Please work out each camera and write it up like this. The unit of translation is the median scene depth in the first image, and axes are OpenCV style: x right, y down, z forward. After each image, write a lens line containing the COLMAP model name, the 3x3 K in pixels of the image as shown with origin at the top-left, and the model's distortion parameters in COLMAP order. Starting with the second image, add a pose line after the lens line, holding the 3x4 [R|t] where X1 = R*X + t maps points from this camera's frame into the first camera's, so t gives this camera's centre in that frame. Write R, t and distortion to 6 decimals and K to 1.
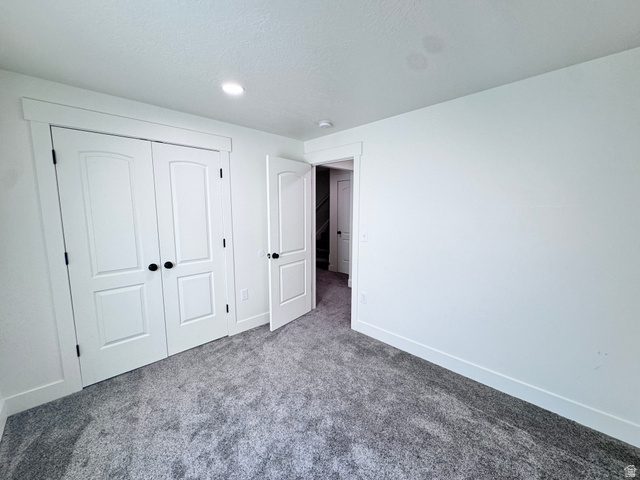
lens RADIAL K [[256.2, 0, 321.4], [0, 256.2, 241.5], [0, 0, 1]] dist [-0.003805, 0.000680]
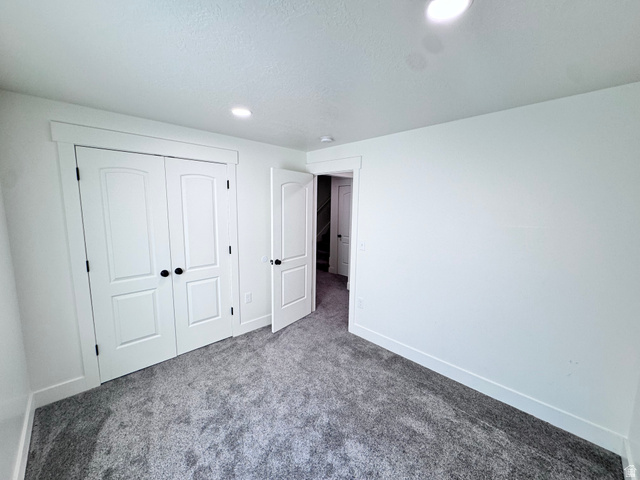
lens RADIAL K [[256.2, 0, 321.3], [0, 256.2, 241.5], [0, 0, 1]] dist [-0.003805, 0.000680]
pose [[0.999864, 0.015838, -0.004532, 0.005749], [-0.015786, 0.999811, 0.011311, -0.067246], [0.004710, -0.011238, 0.999926, -0.087917]]
